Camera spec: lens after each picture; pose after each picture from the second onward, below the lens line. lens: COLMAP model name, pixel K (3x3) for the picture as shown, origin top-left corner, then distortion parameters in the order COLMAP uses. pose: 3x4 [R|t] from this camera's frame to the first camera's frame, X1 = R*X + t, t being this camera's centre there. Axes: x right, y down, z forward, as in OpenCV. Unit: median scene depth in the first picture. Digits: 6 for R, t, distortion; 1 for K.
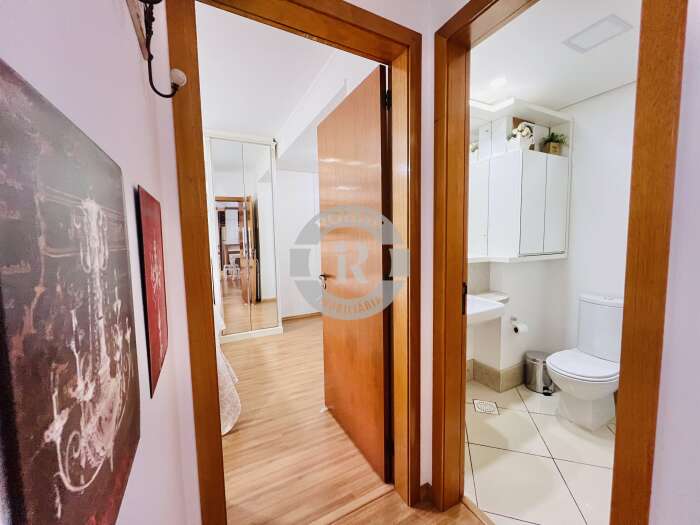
lens RADIAL K [[279.6, 0, 350.0], [0, 279.6, 262.5], [0, 0, 1]] dist [-0.003052, 0.000375]
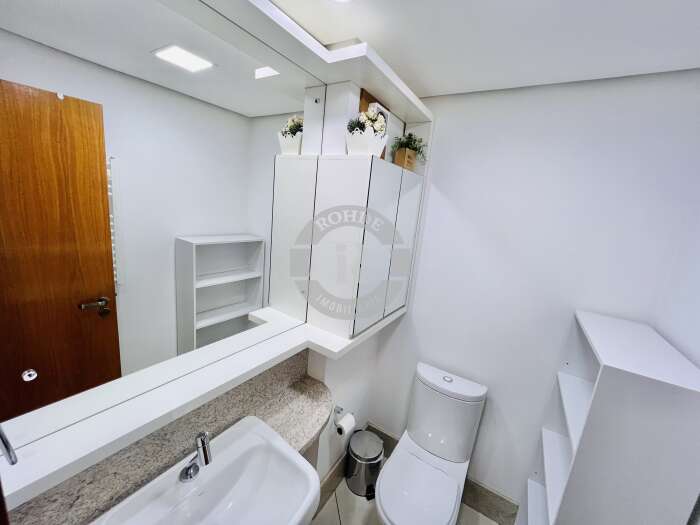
lens RADIAL K [[279.6, 0, 350.0], [0, 279.6, 262.5], [0, 0, 1]] dist [-0.003052, 0.000375]
pose [[0.856323, -0.000211, 0.516441, 0.282095], [-0.070782, 0.990515, 0.117771, -0.244280], [-0.511567, -0.137405, 0.848186, 0.499250]]
